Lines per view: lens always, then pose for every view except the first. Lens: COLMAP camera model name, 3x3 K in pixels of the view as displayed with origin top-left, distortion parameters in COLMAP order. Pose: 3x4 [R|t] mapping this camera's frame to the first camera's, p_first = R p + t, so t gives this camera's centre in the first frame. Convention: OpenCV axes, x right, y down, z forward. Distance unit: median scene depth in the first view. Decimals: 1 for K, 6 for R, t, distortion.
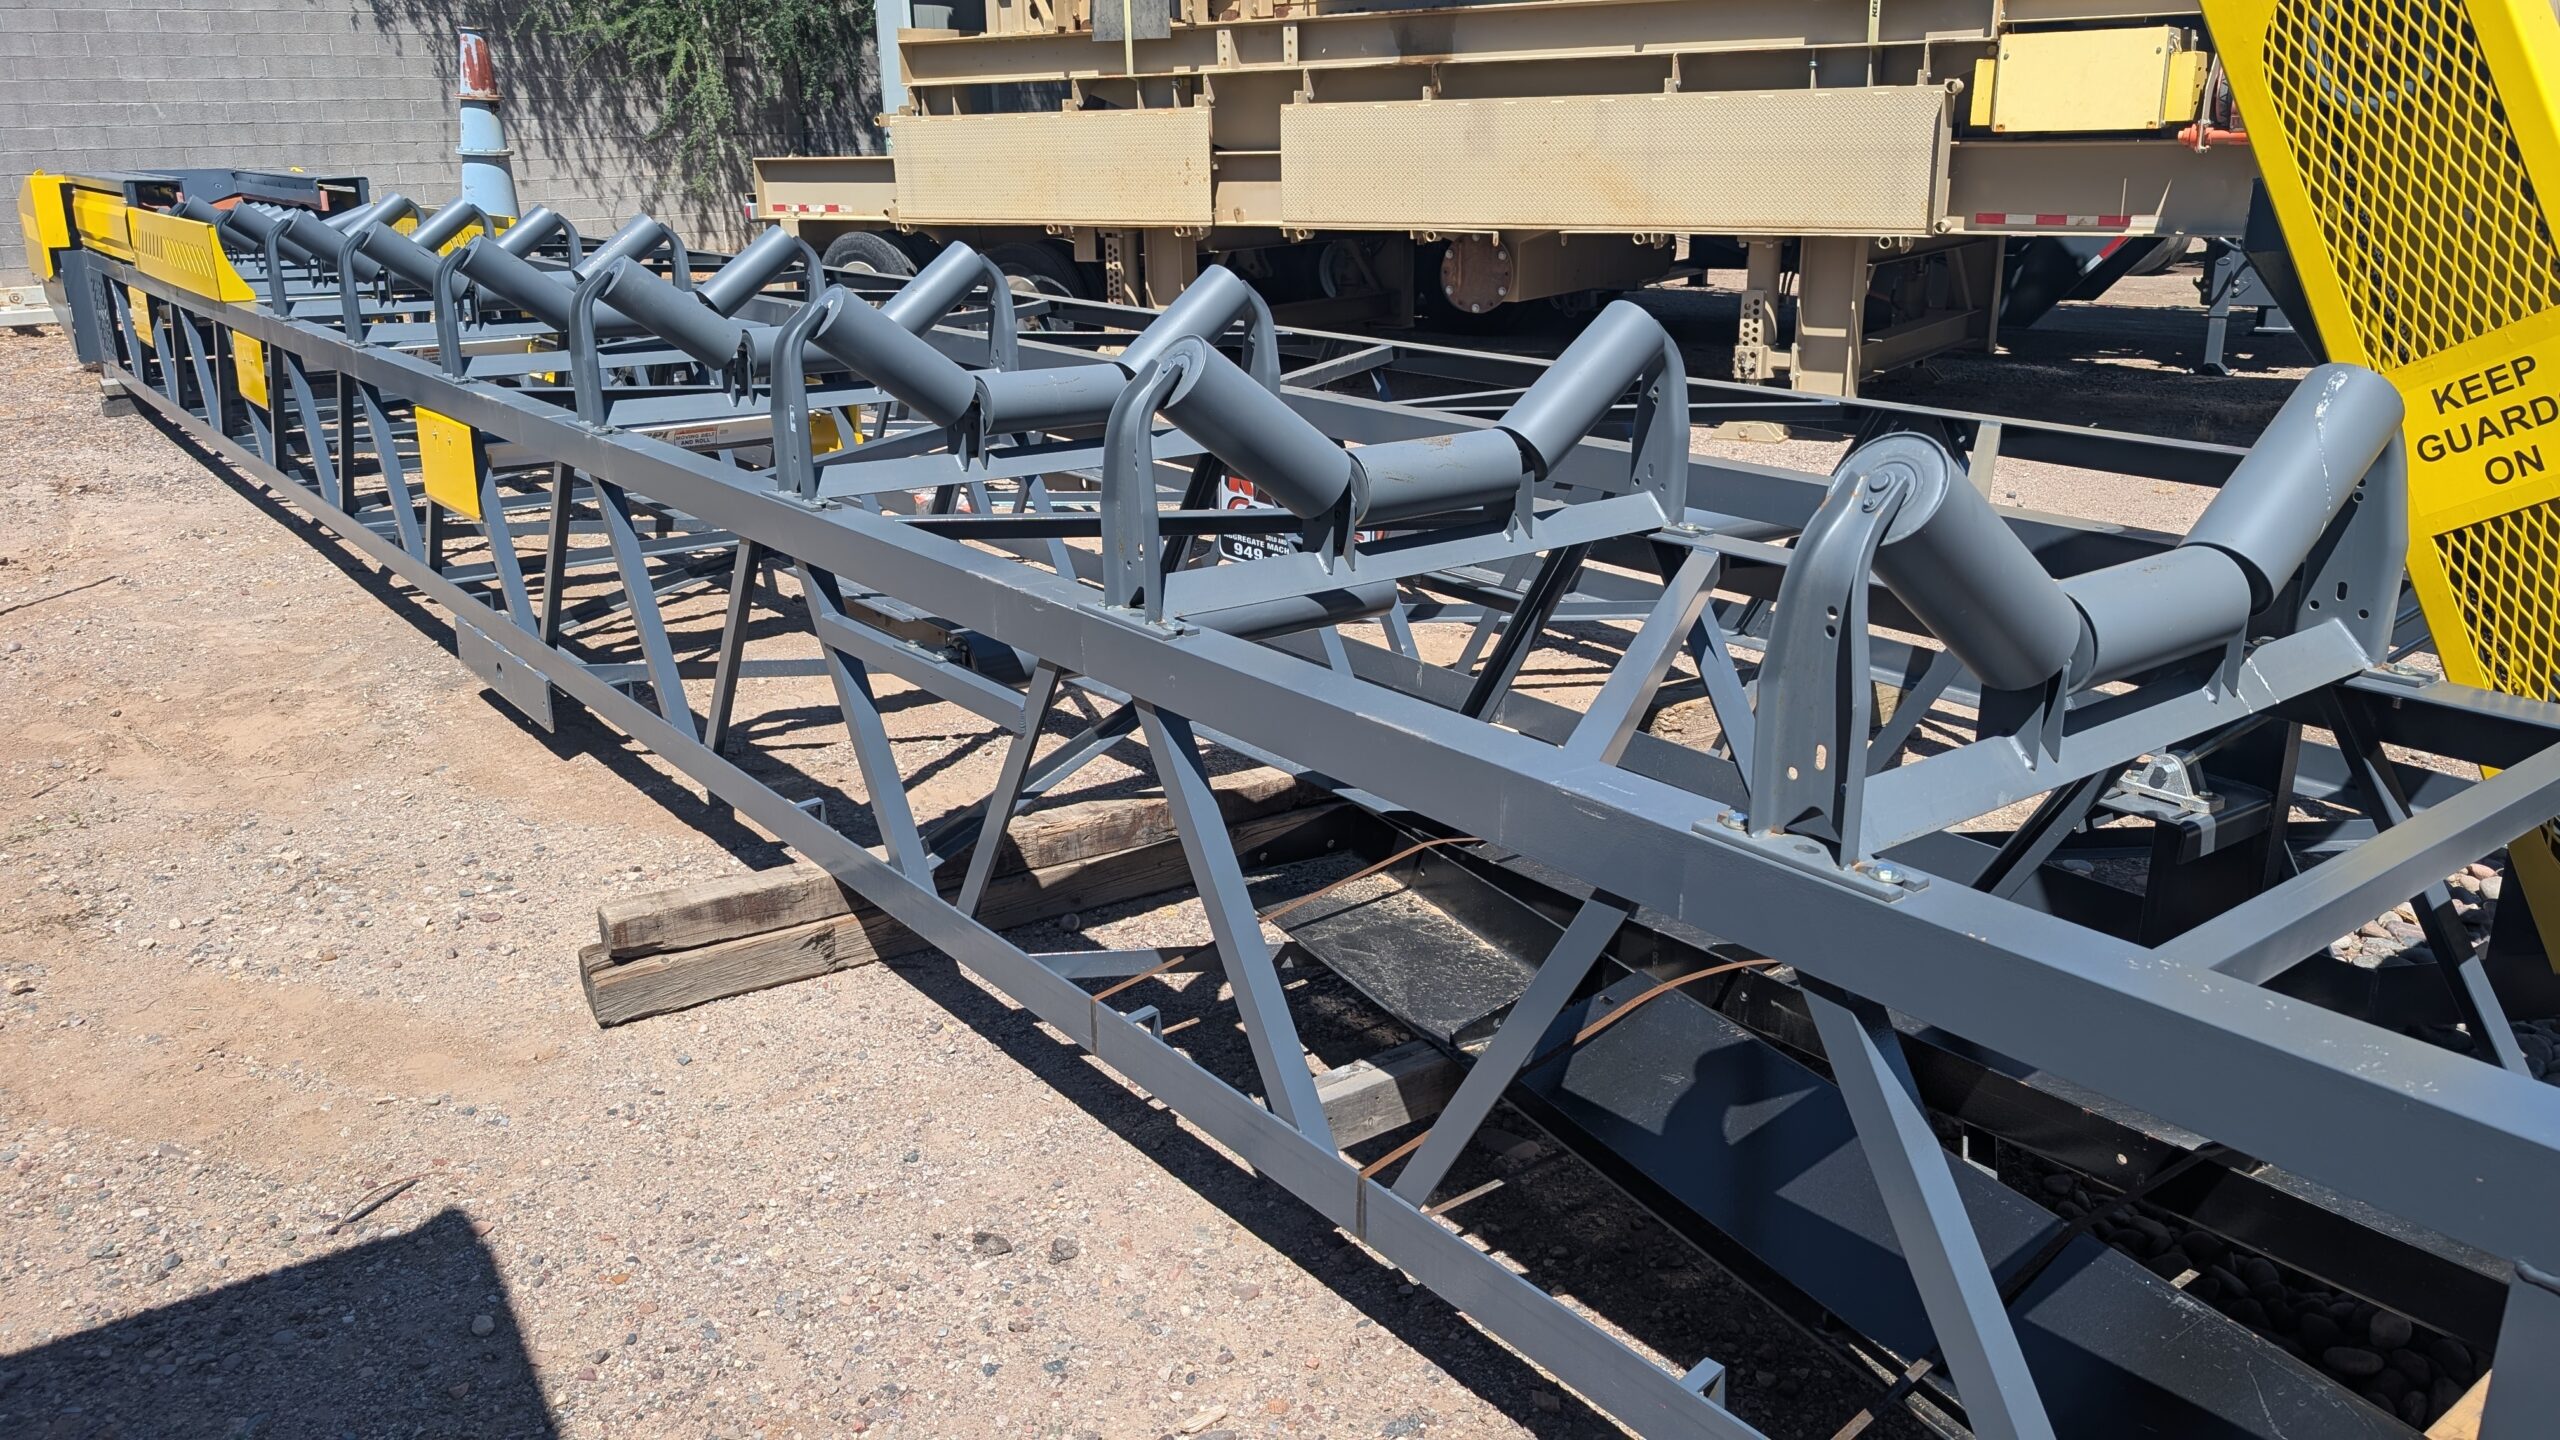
lens RADIAL K [[1858.5, 0, 1280.0], [0, 1858.5, 720.0], [0, 0, 1]] dist [-0.000506, -0.002964]
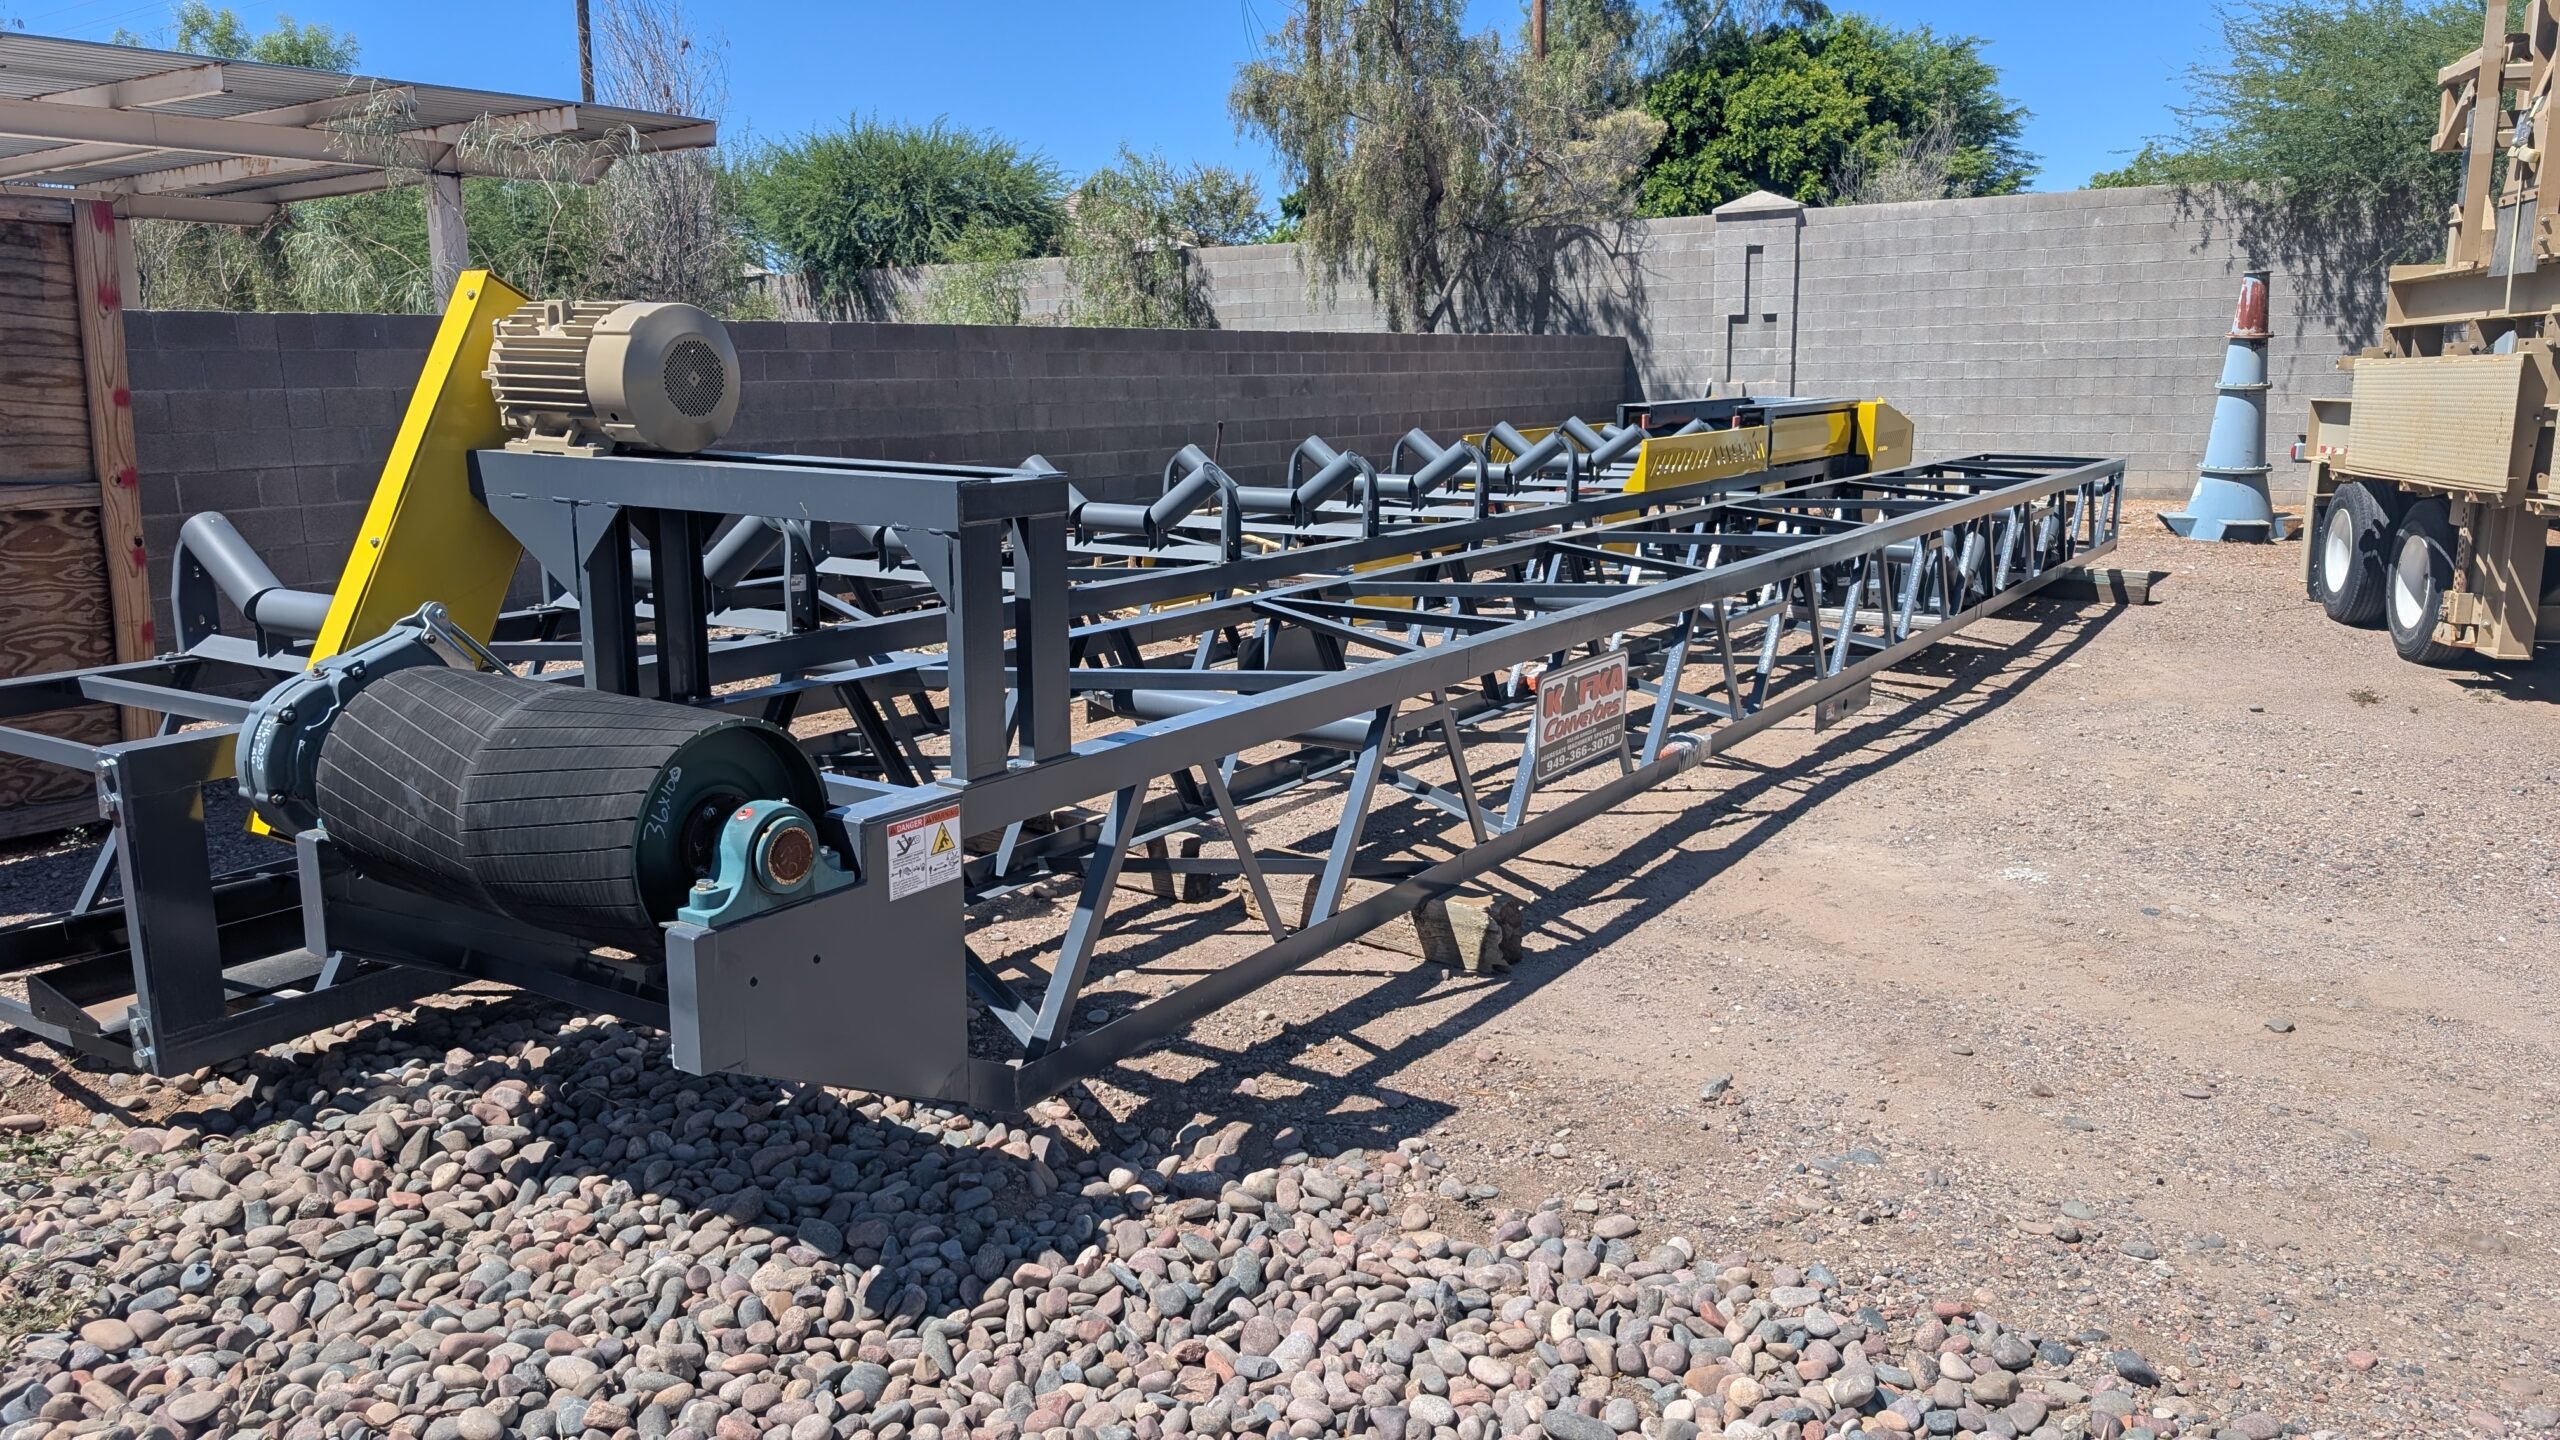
lens RADIAL K [[1886.2, 0, 1280.0], [0, 1886.2, 720.0], [0, 0, 1]] dist [0.008957, 0.003665]
pose [[0.332443, 0.181158, -0.925561, 0.577277], [-0.283026, 0.955310, 0.085323, -0.087653], [0.899654, 0.233593, 0.368858, 0.223813]]
